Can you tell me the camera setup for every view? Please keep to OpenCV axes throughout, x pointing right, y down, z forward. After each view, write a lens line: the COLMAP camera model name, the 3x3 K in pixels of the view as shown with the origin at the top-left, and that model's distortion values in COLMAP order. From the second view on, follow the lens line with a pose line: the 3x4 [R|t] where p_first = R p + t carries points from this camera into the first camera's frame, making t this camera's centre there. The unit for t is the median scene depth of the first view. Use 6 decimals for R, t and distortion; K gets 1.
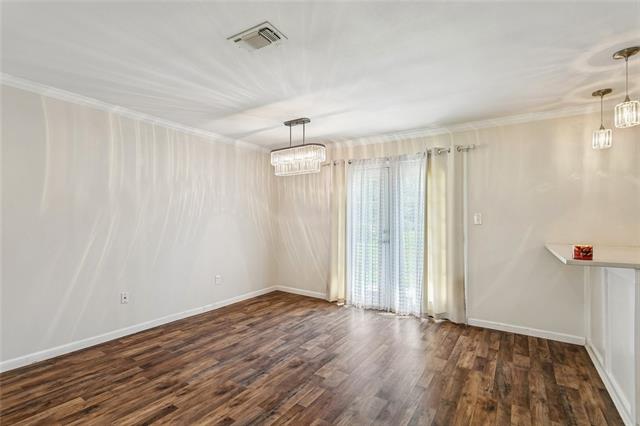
lens RADIAL K [[305.2, 0, 322.4], [0, 305.2, 209.6], [0, 0, 1]] dist [0.011242, -0.000290]
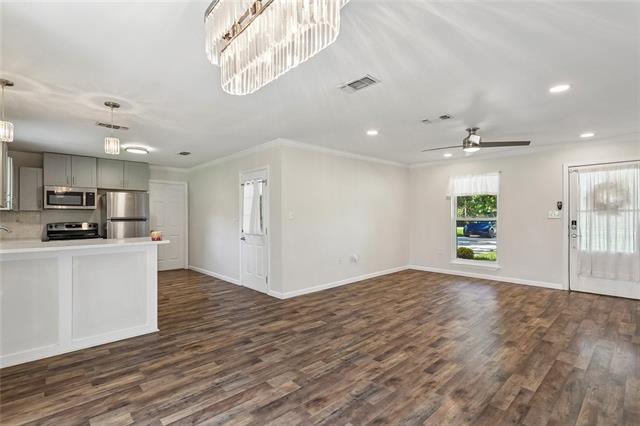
lens RADIAL K [[305.2, 0, 314.3], [0, 305.2, 214.8], [0, 0, 1]] dist [0.011242, -0.000290]
pose [[-0.965143, 0.000270, 0.261724, -0.313018], [-0.010242, 0.999195, -0.038799, 0.065275], [-0.261524, -0.040127, -0.964363, 1.952384]]
